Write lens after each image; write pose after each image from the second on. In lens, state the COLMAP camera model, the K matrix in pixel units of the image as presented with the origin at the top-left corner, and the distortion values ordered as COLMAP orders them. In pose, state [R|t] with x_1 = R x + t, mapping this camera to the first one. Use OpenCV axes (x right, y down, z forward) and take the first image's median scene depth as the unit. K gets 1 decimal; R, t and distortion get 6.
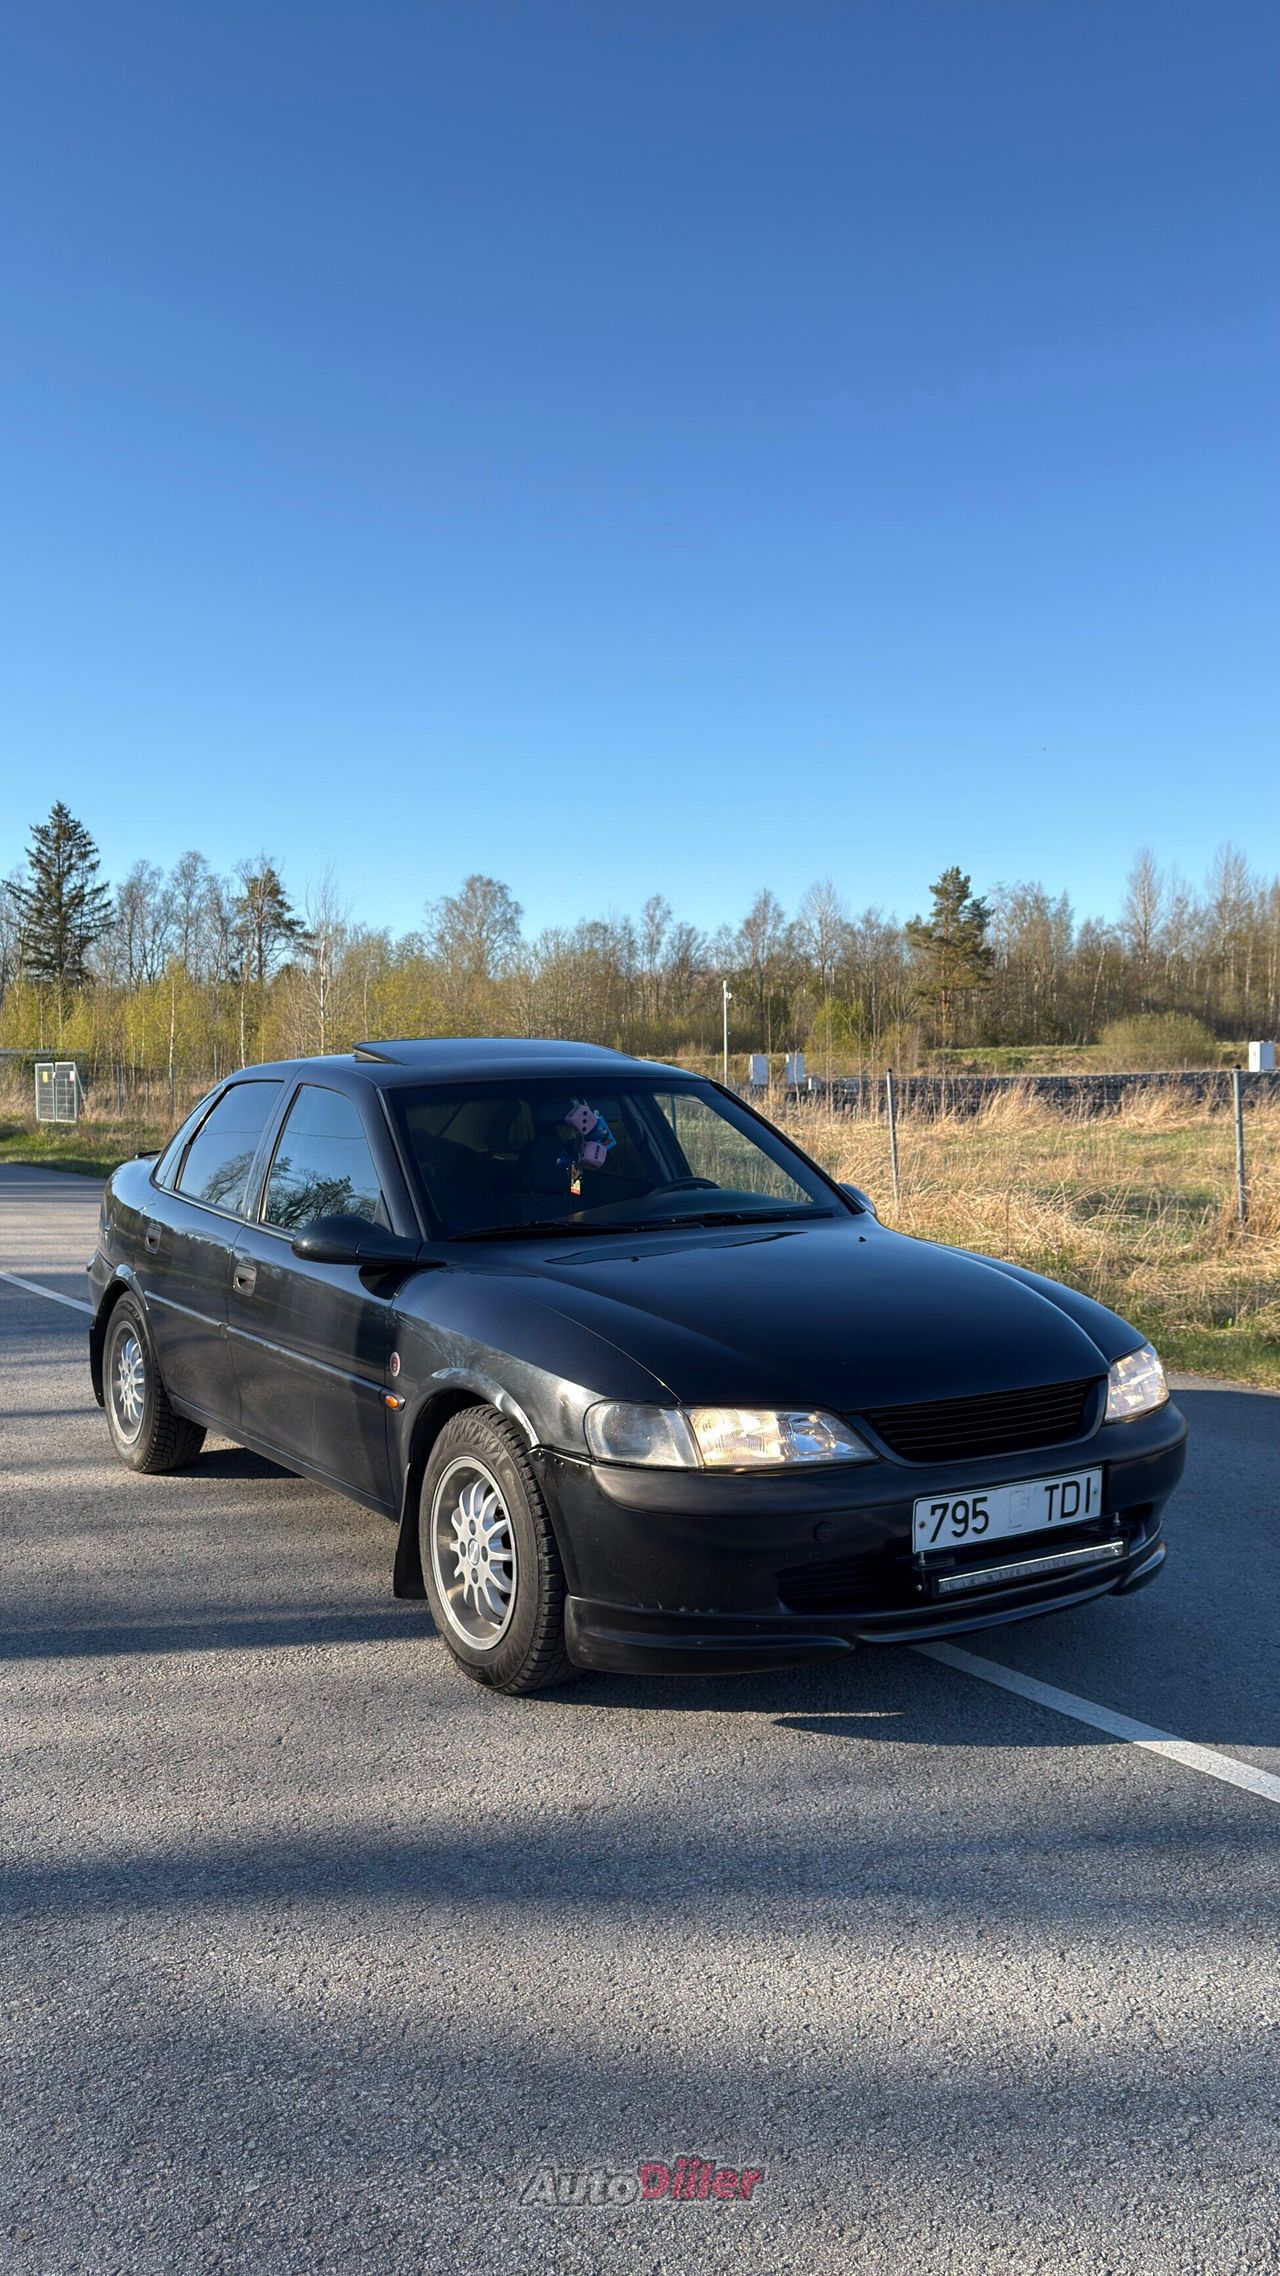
lens RADIAL K [[1870.9, 0, 657.3], [0, 1870.9, 1135.1], [0, 0, 1]] dist [0.107516, -0.144075]
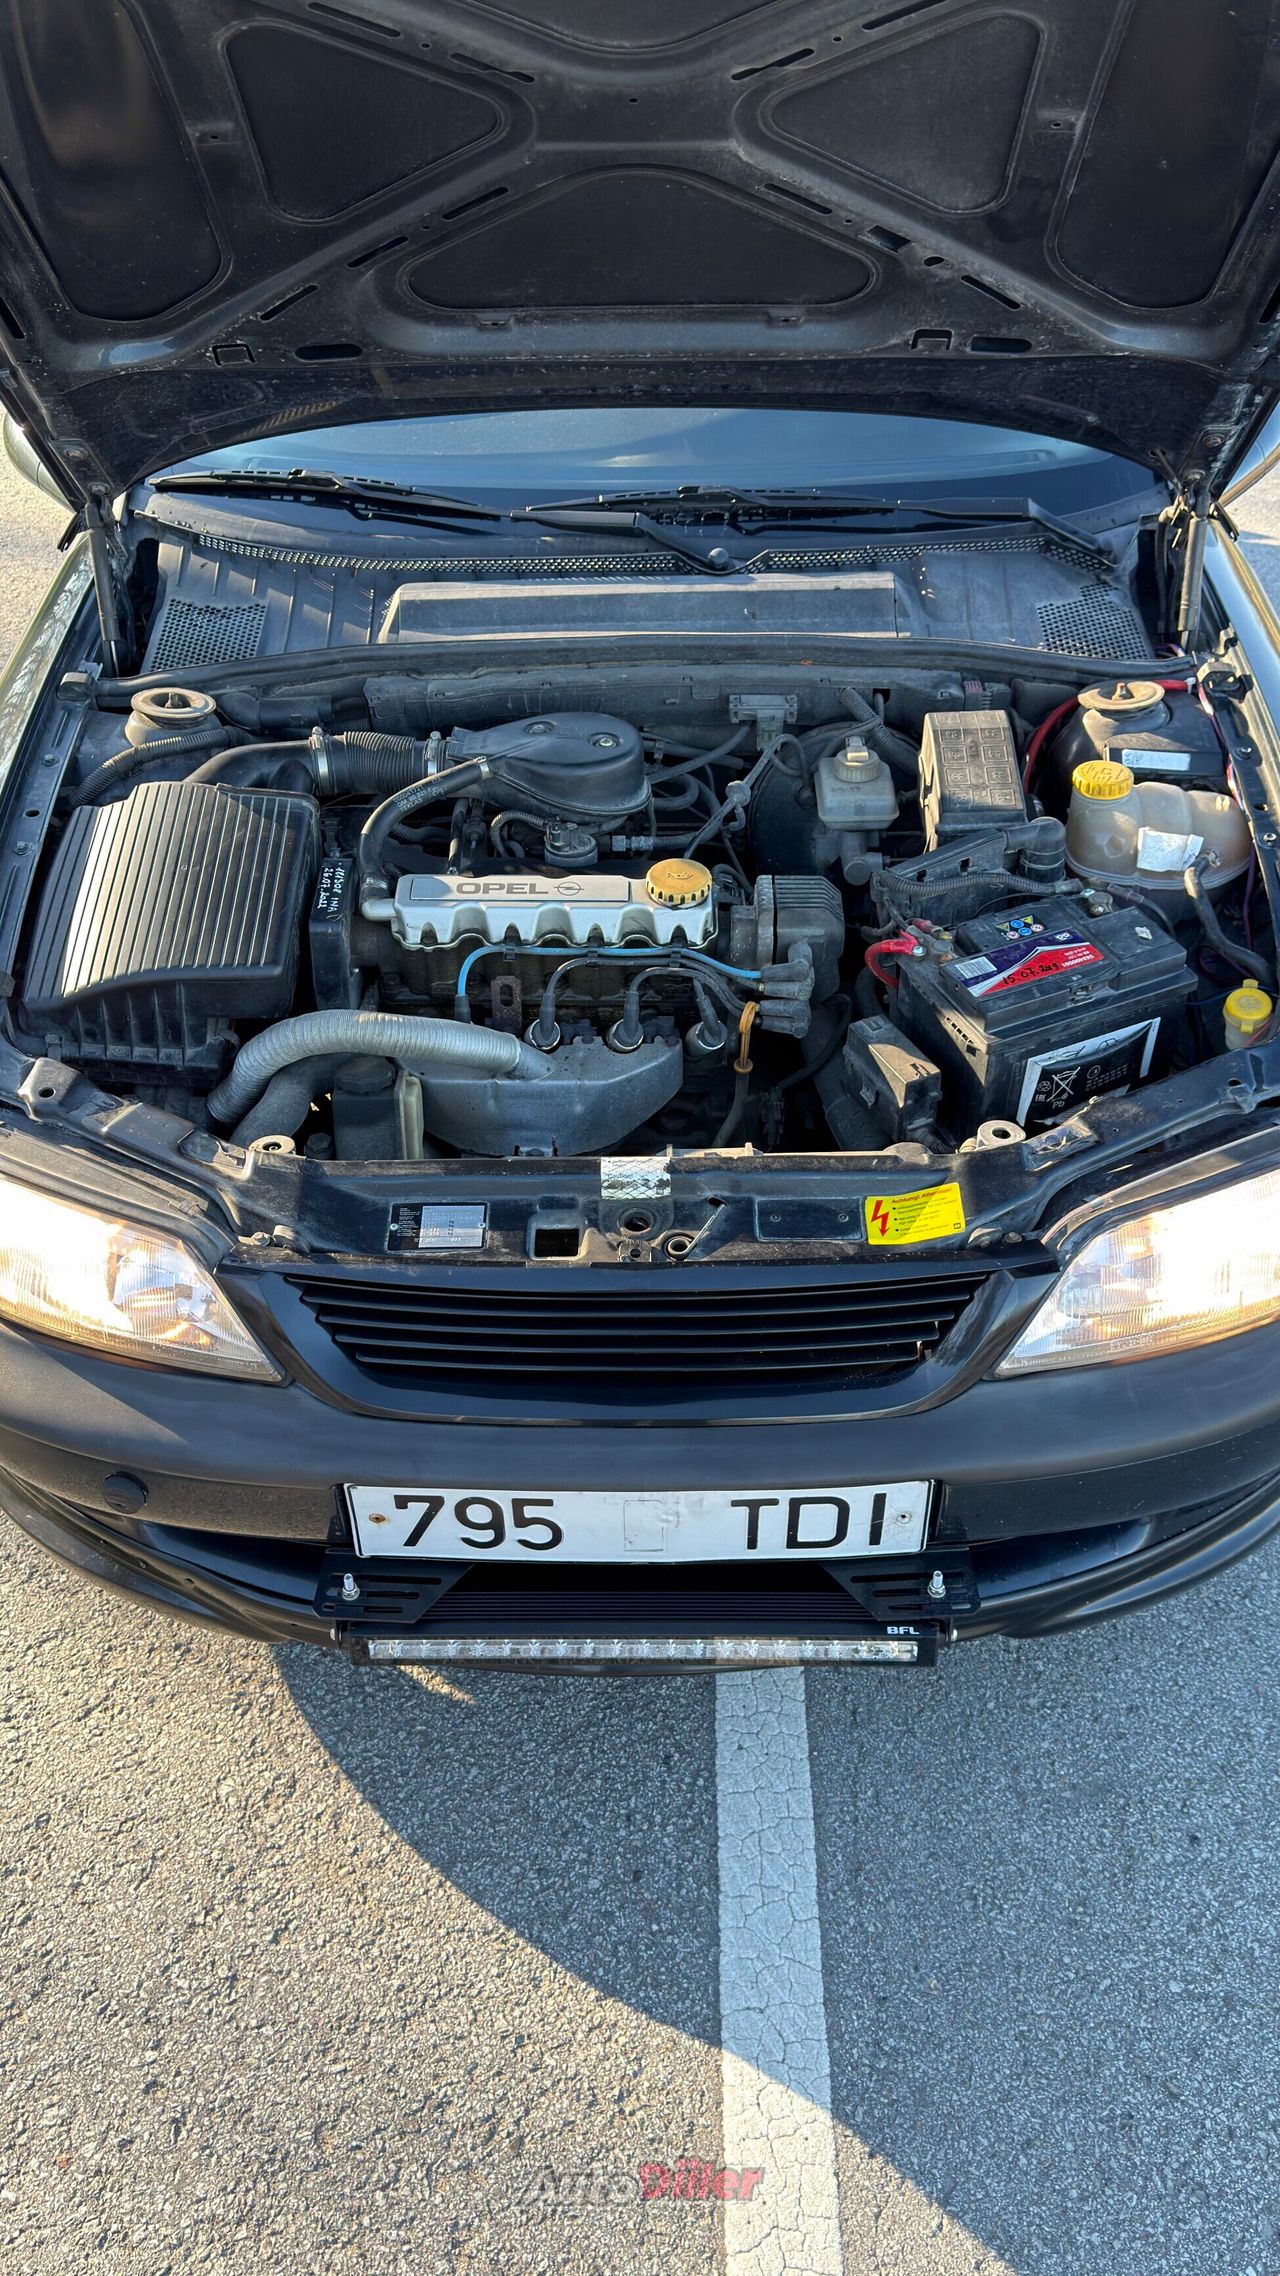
lens RADIAL K [[1870.9, 0, 649.3], [0, 1870.9, 1149.6], [0, 0, 1]] dist [0.107516, -0.144075]
pose [[0.841934, 0.332472, -0.424982, 0.335825], [-0.026525, 0.812165, 0.582824, -0.121402], [0.538929, -0.479427, 0.692608, 0.717018]]
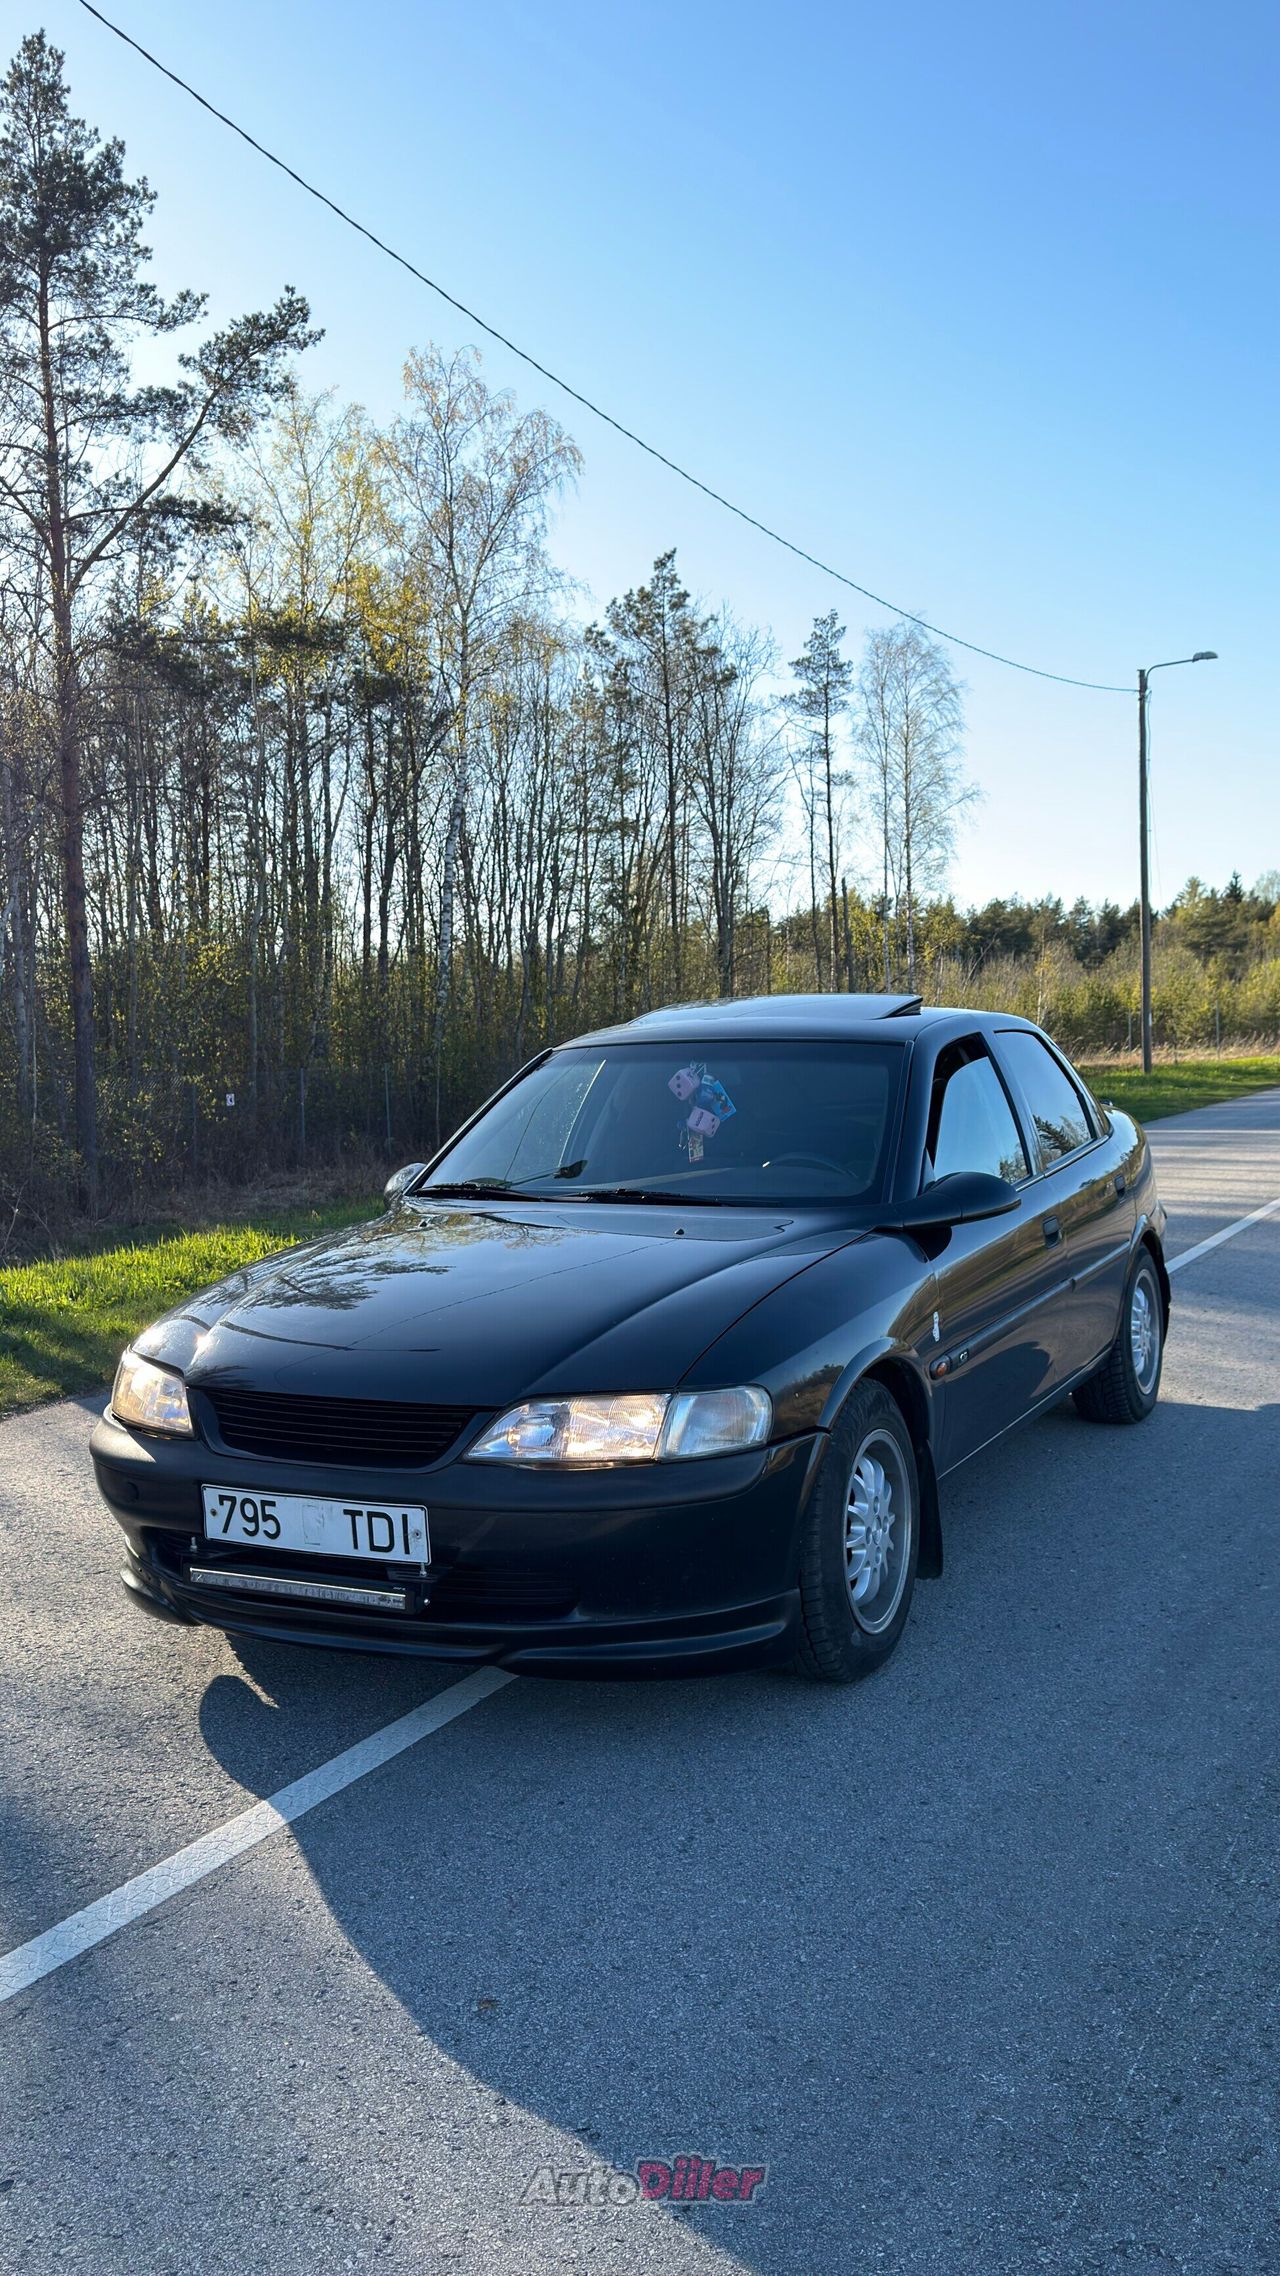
lens RADIAL K [[1870.9, 0, 640.0], [0, 1870.9, 1130.6], [0, 0, 1]] dist [0.107516, -0.144075]
pose [[0.510927, 0.051115, -0.858103, 1.016390], [-0.020214, 0.998669, 0.047452, -0.038872], [0.859386, -0.006899, 0.511280, 0.647523]]
